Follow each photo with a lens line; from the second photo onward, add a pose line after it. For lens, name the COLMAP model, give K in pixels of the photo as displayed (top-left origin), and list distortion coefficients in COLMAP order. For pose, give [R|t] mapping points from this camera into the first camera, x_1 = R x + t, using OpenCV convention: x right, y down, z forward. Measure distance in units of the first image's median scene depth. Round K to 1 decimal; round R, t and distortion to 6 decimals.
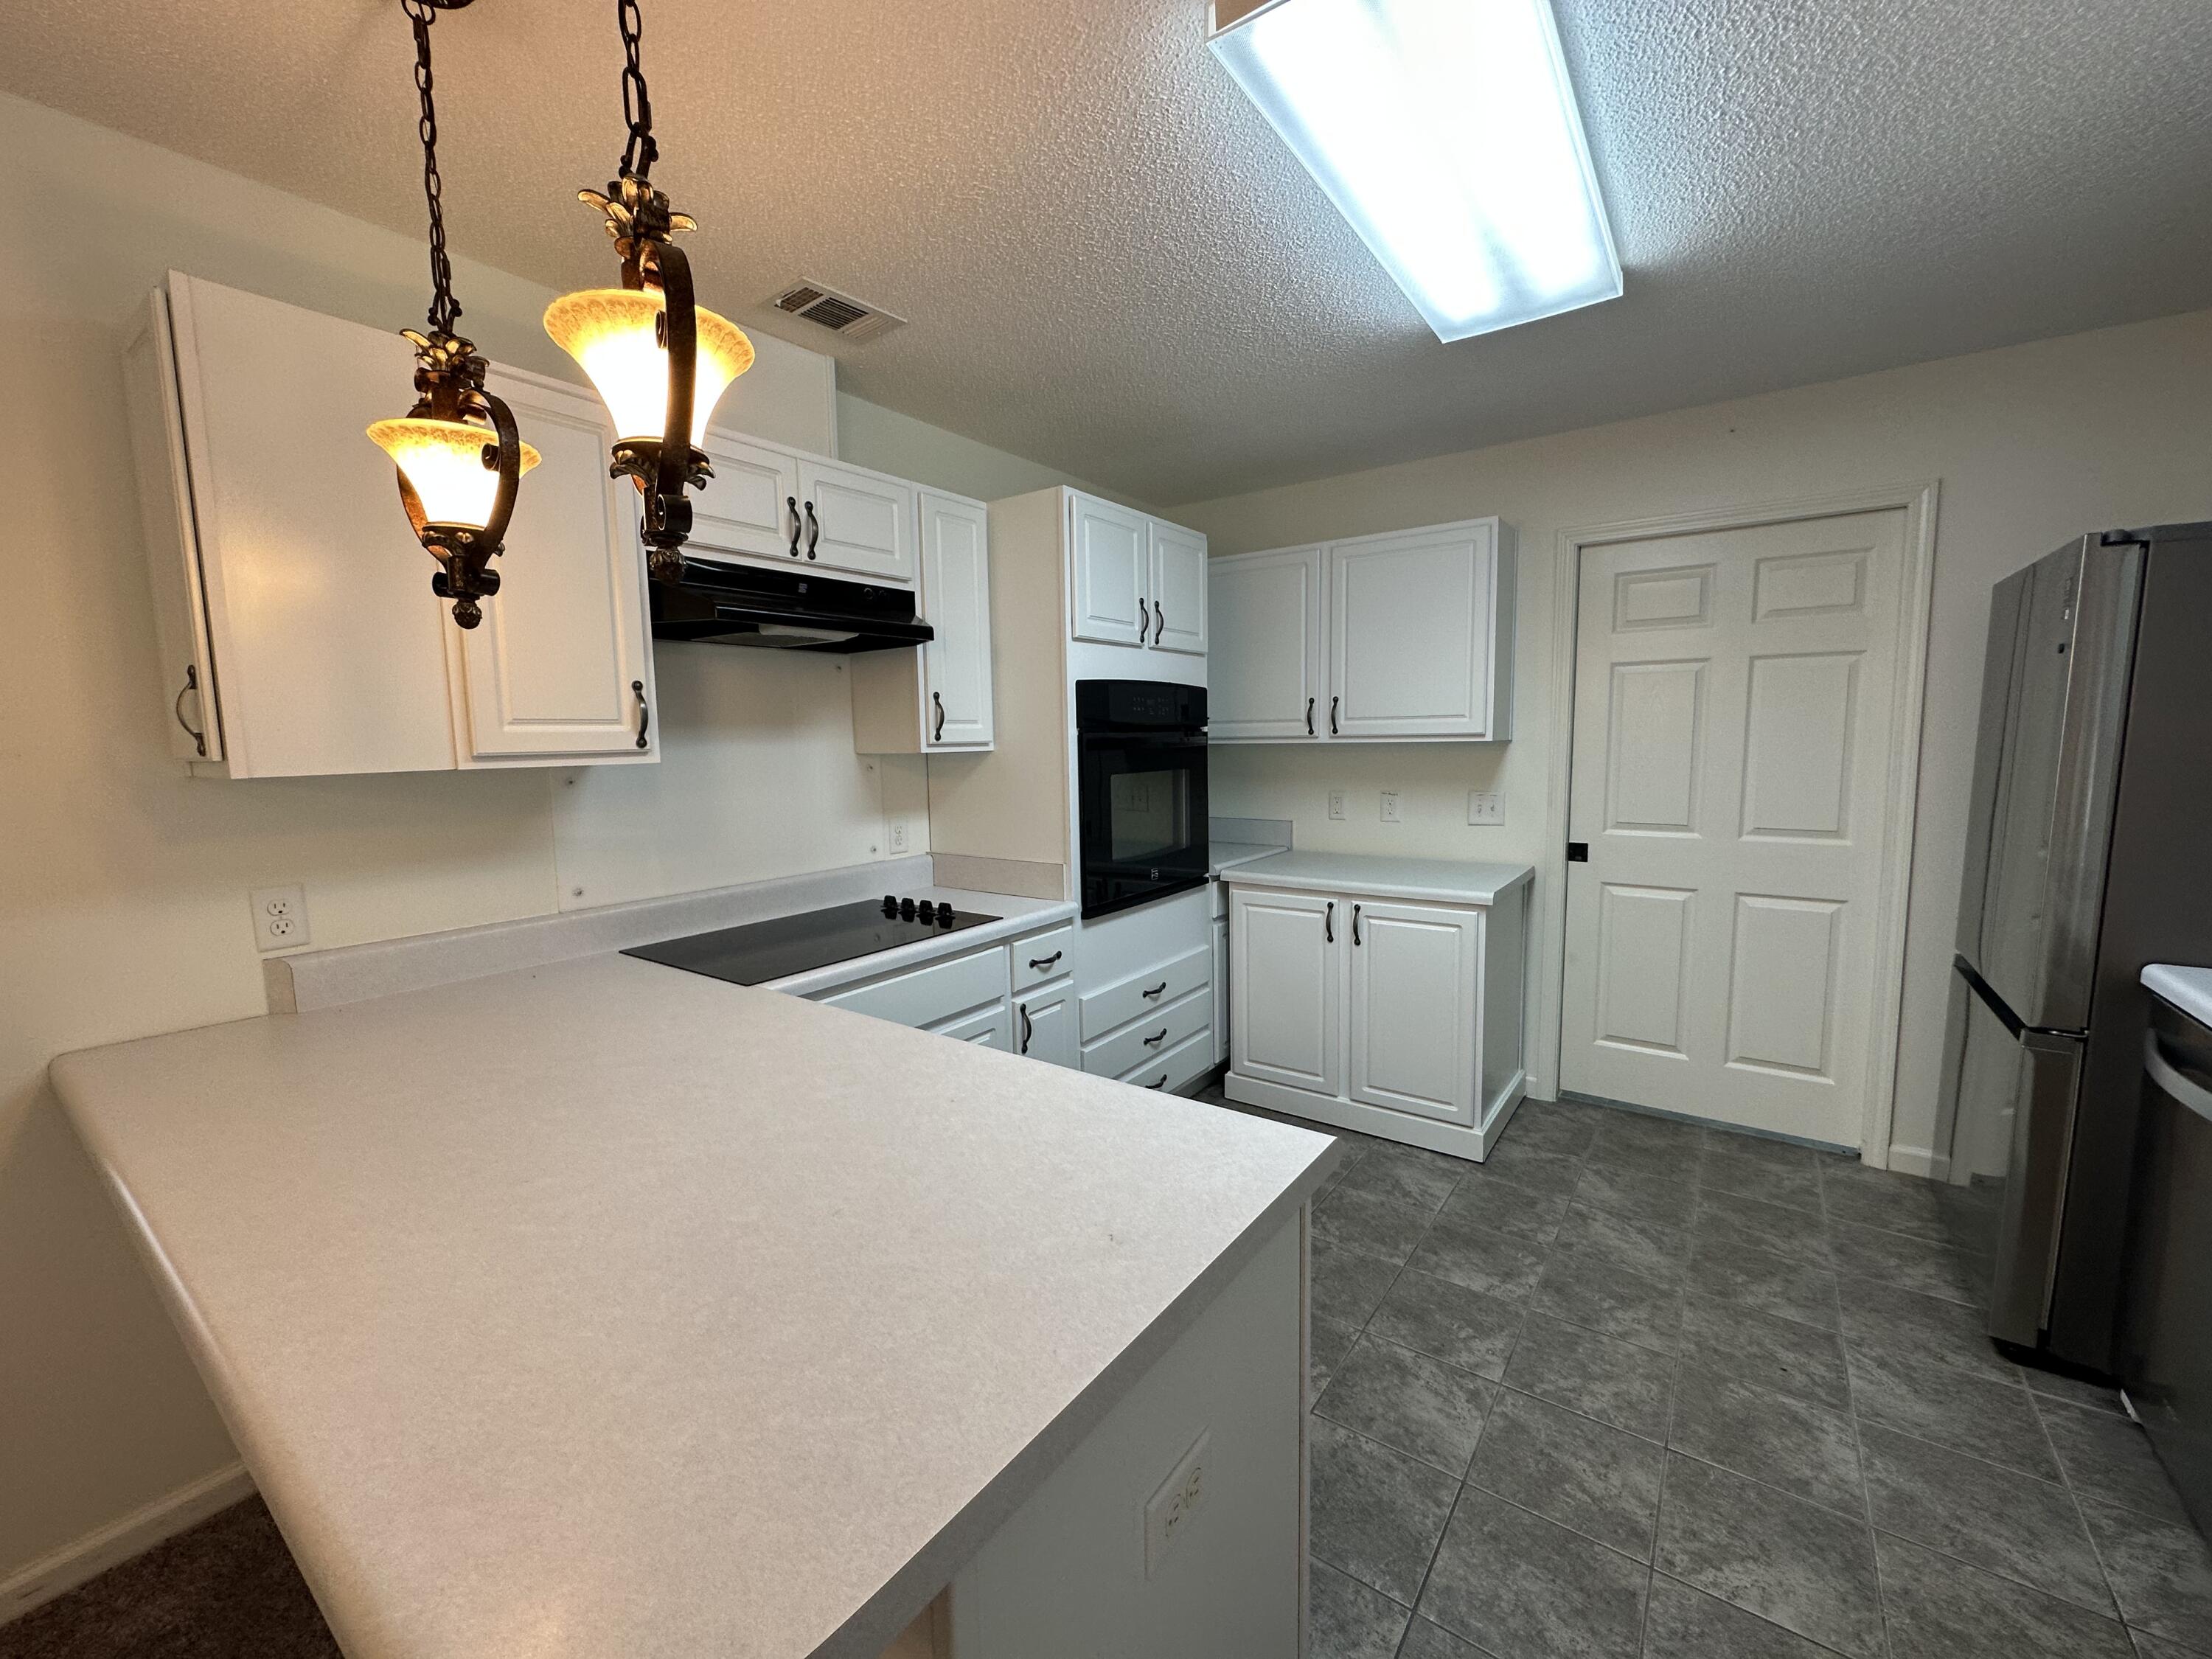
lens RADIAL K [[885.7, 0, 1106.0], [0, 885.7, 829.5], [0, 0, 1]] dist [0.000039, 0.000456]
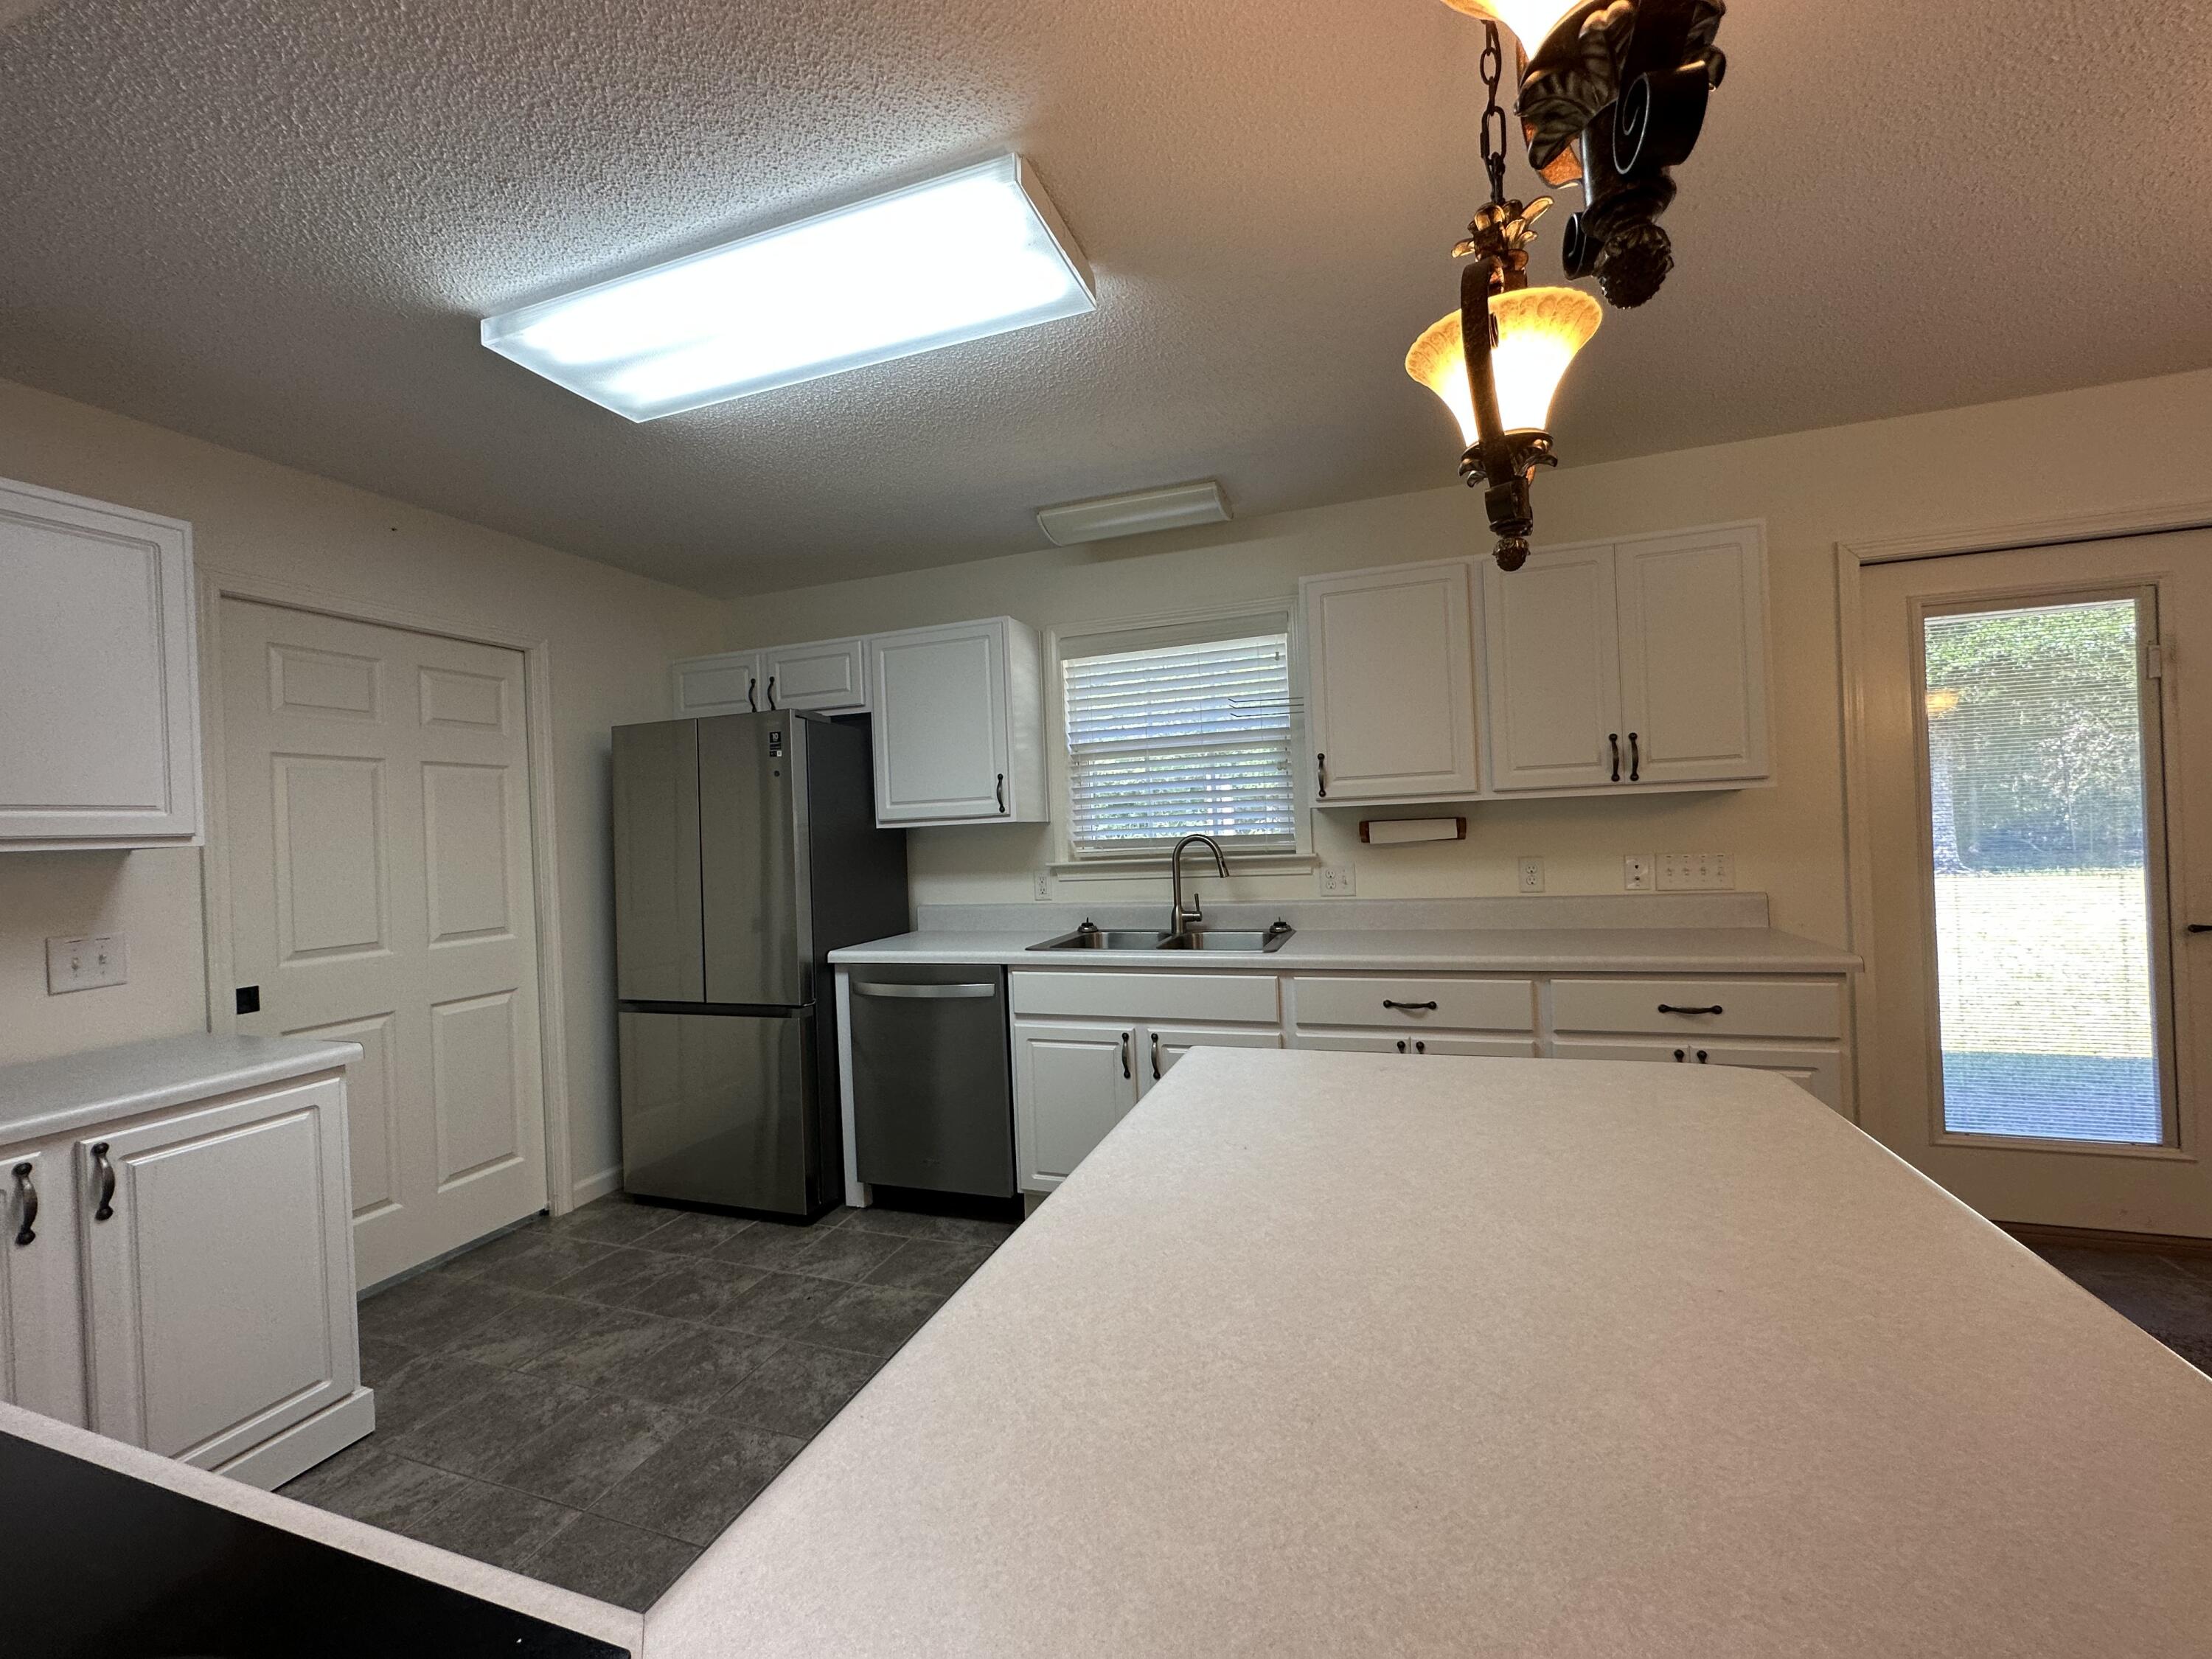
lens RADIAL K [[885.7, 0, 1106.0], [0, 885.7, 829.5], [0, 0, 1]] dist [0.000039, 0.000456]
pose [[-0.279612, 0.028080, 0.959702, -0.547917], [0.150531, 0.988493, 0.014935, -0.026524], [-0.948239, 0.148641, -0.280621, 0.728294]]
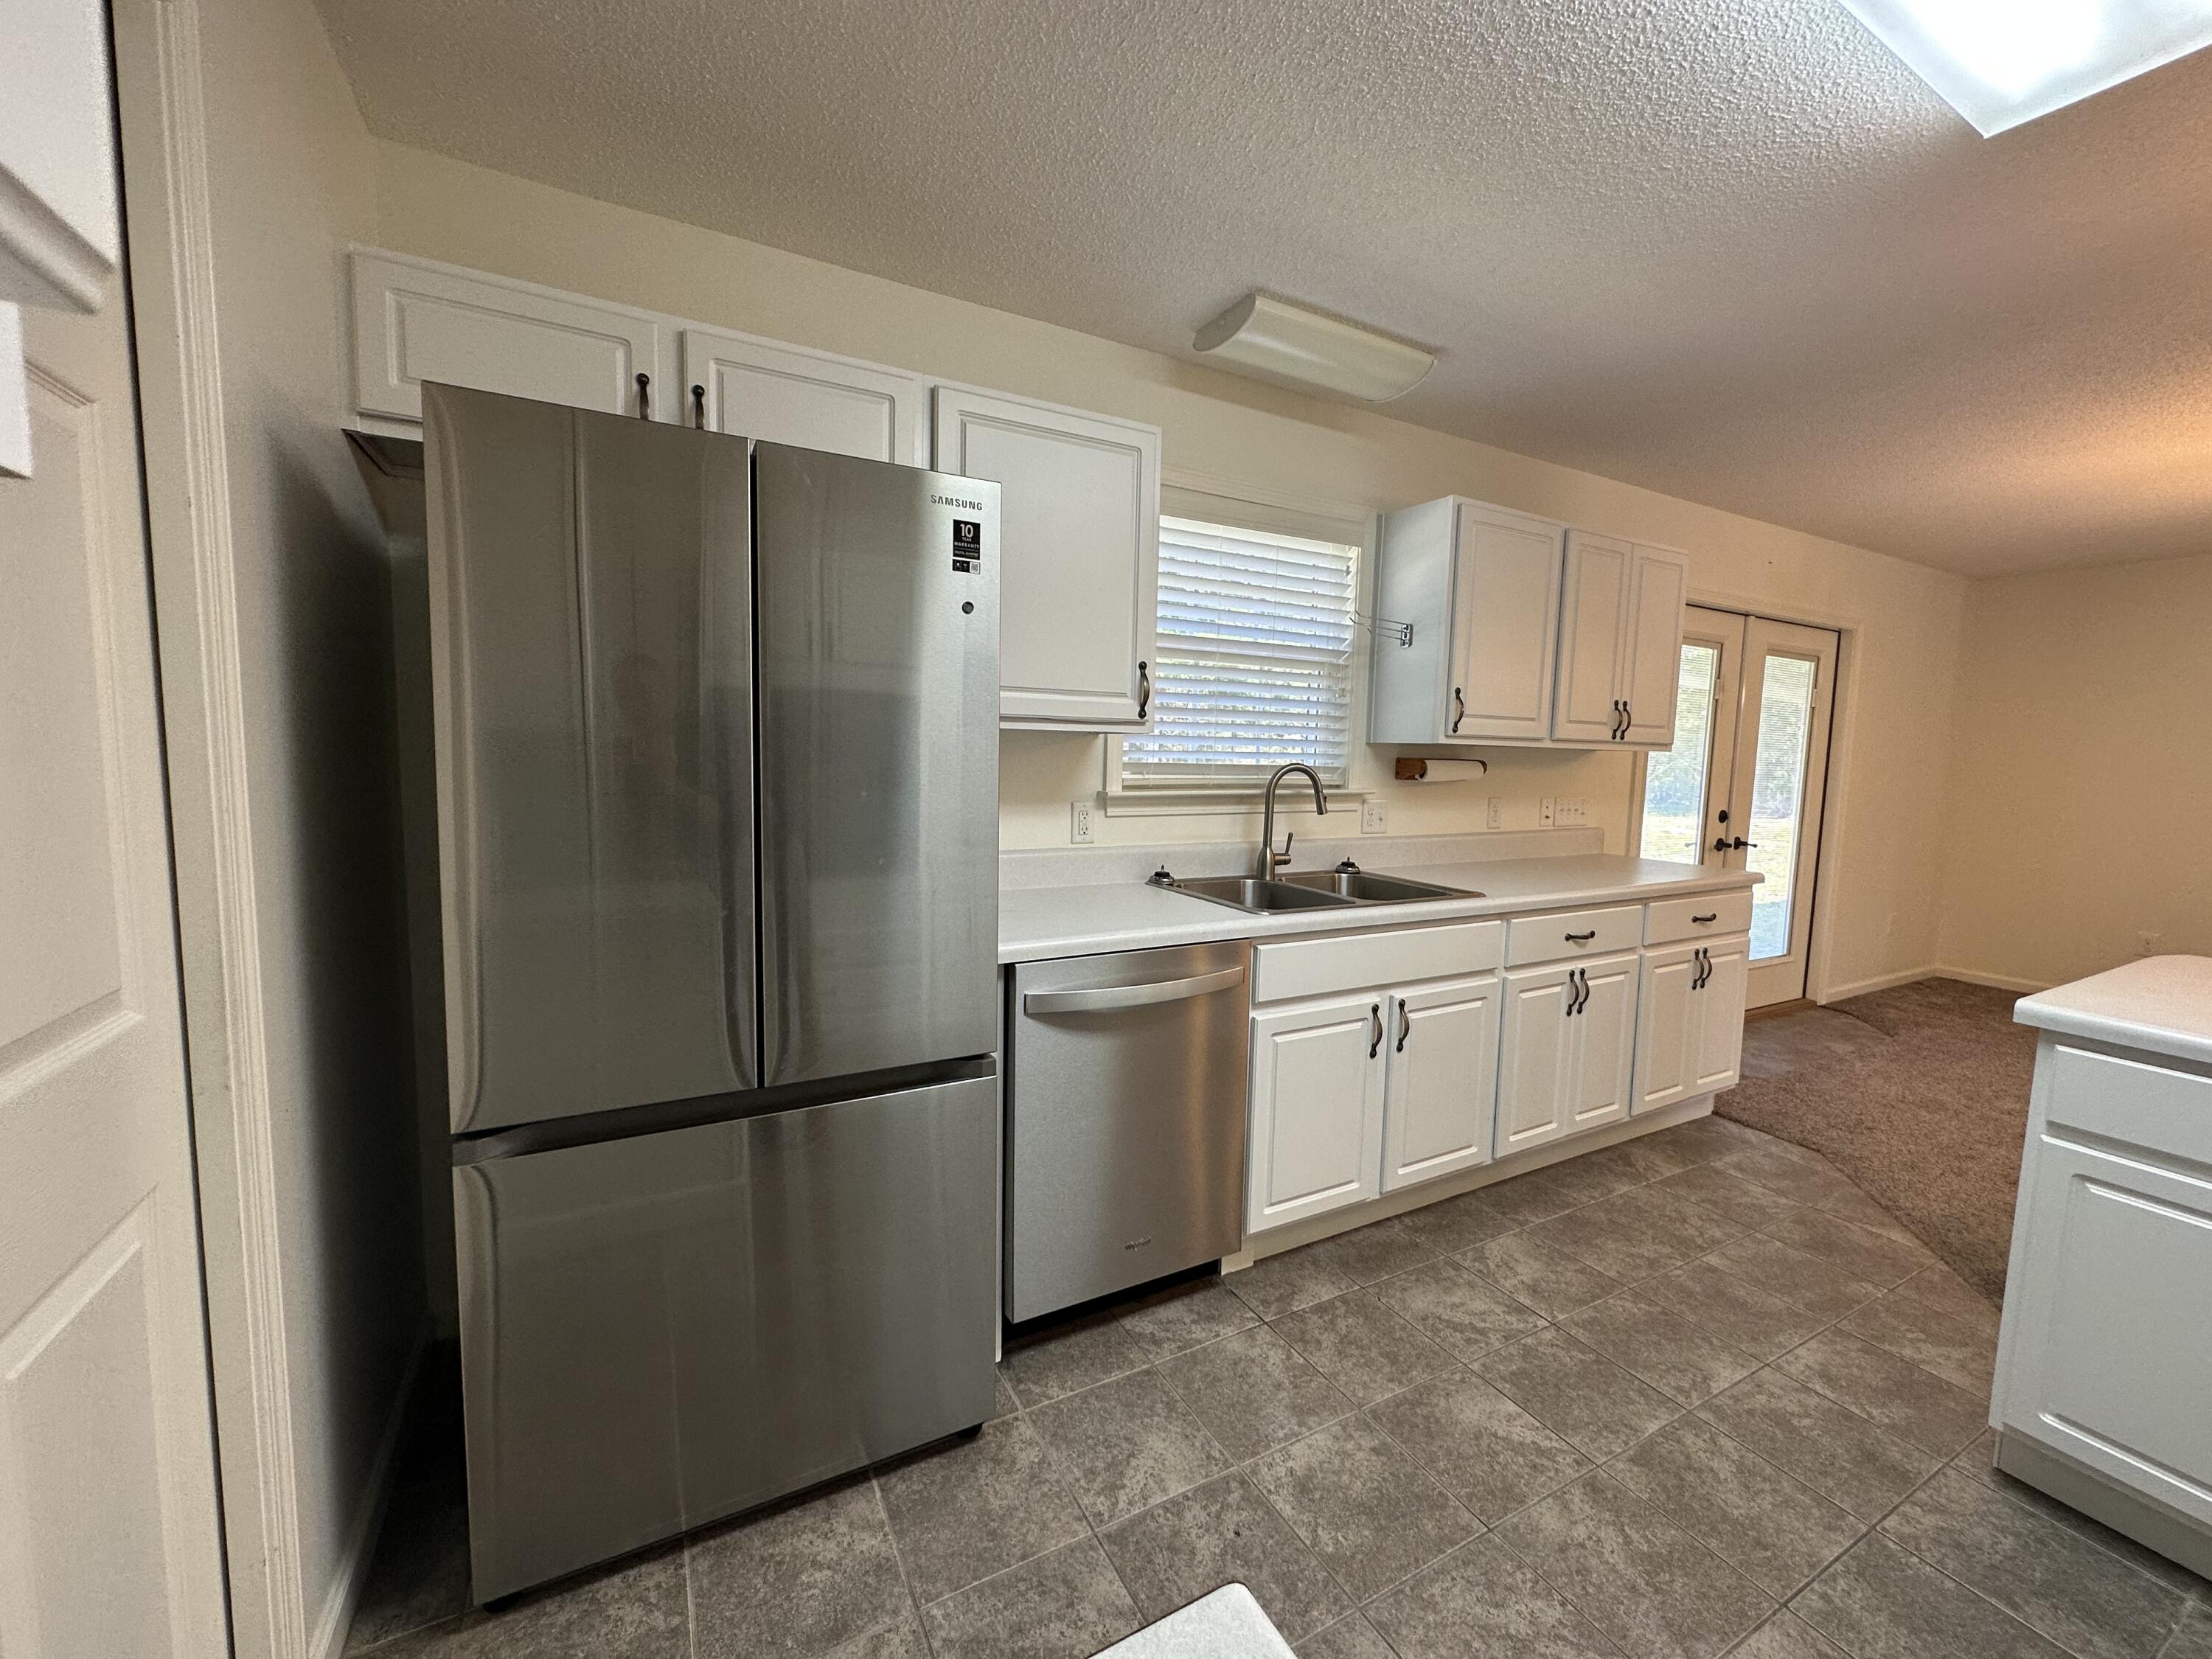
lens RADIAL K [[885.7, 0, 1106.0], [0, 885.7, 829.5], [0, 0, 1]] dist [0.000039, 0.000456]
pose [[-0.902730, -0.050078, 0.427282, 0.488888], [0.033917, 0.981826, 0.186727, -0.121360], [-0.428868, 0.183056, -0.884626, 1.392167]]
